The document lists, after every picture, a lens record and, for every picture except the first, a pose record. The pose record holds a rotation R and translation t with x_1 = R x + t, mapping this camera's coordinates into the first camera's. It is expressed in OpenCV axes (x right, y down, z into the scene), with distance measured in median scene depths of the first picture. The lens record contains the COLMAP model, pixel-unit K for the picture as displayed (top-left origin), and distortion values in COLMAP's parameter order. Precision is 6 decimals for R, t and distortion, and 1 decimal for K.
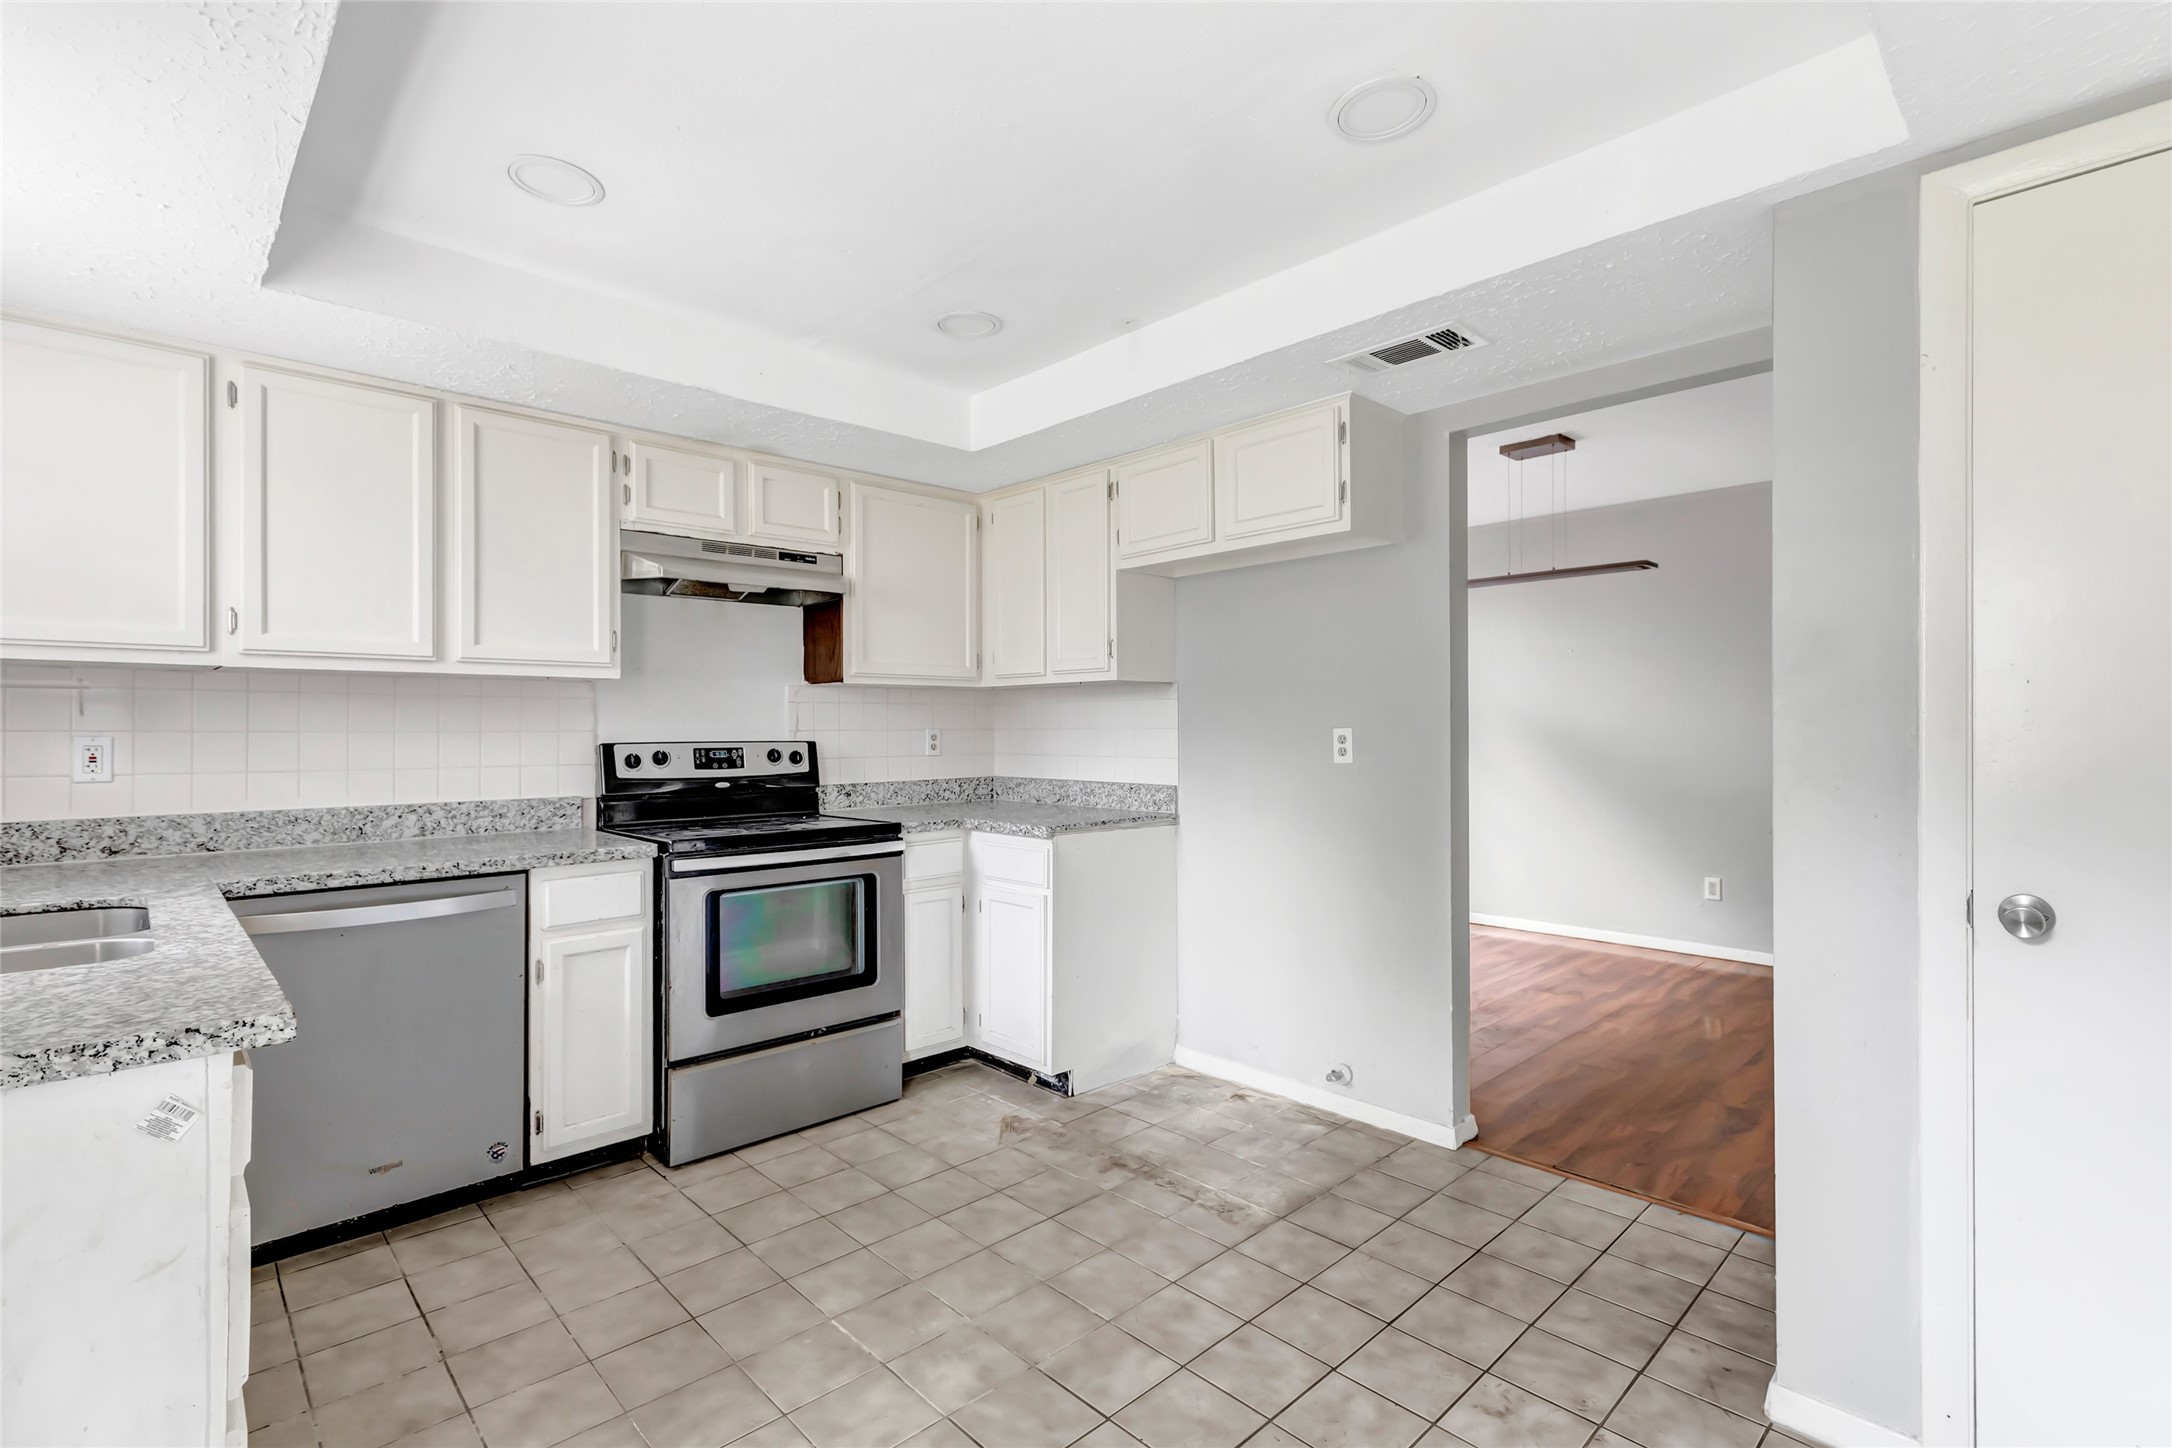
lens RADIAL K [[987.7, 0, 1084.7], [0, 987.7, 736.9], [0, 0, 1]] dist [0.007863, -0.000188]
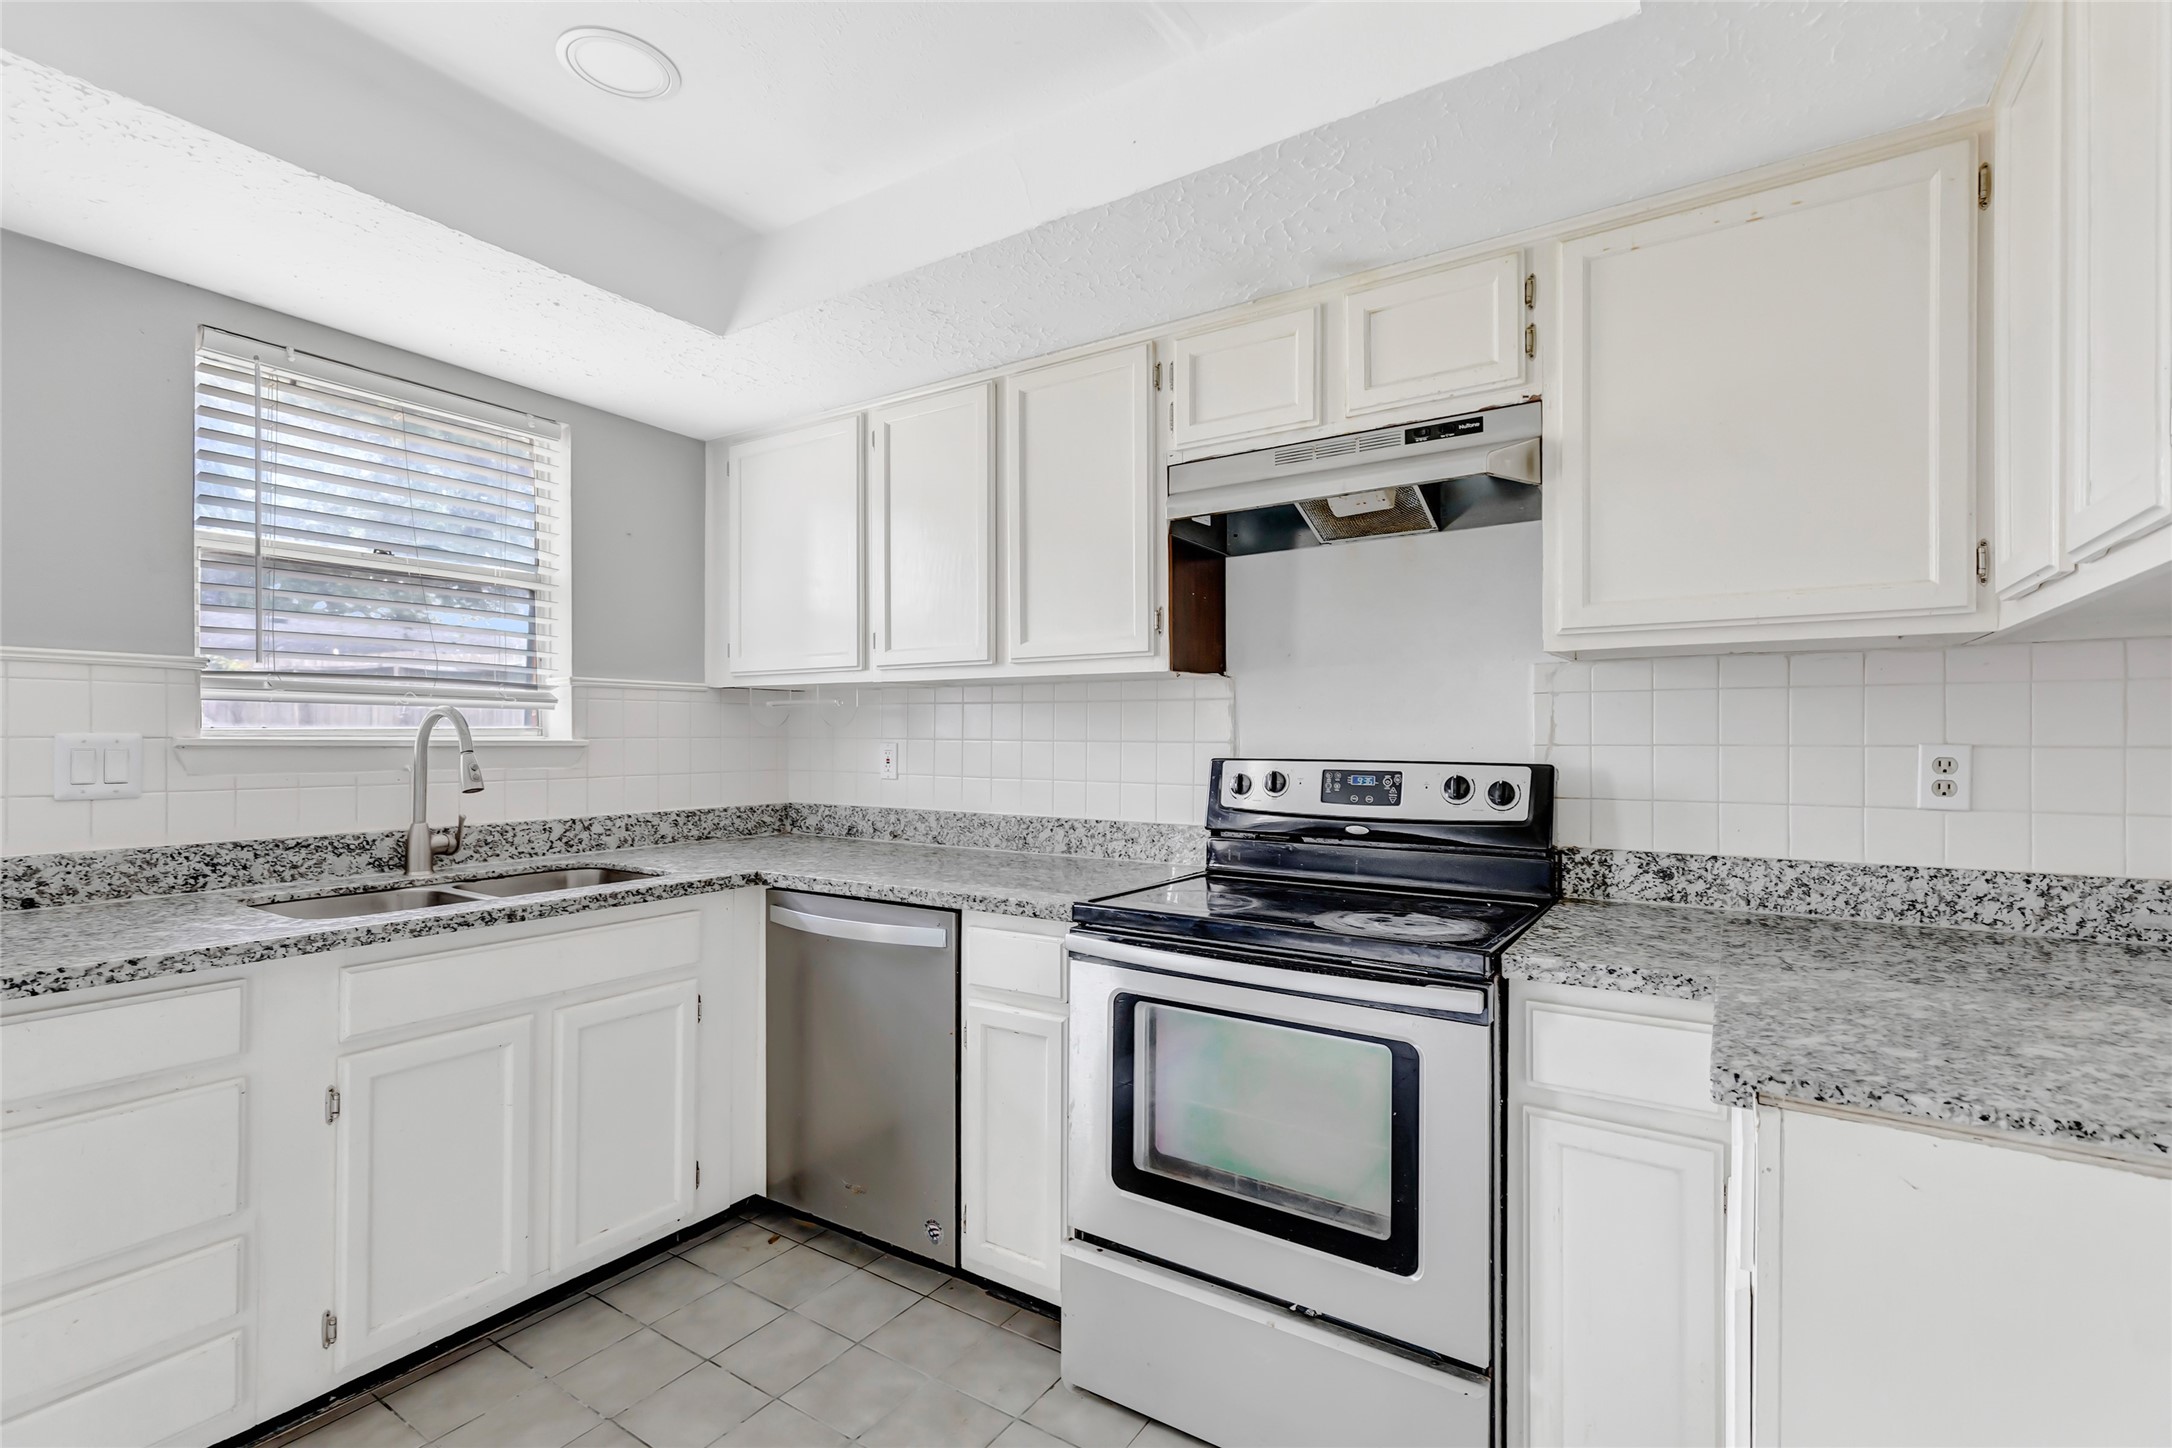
lens RADIAL K [[987.7, 0, 1084.7], [0, 987.7, 736.9], [0, 0, 1]] dist [0.007863, -0.000188]
pose [[0.230260, 0.004892, -0.973117, 0.214831], [-0.011310, 0.999933, 0.002350, -0.010392], [0.973063, 0.010465, 0.230300, 0.729733]]
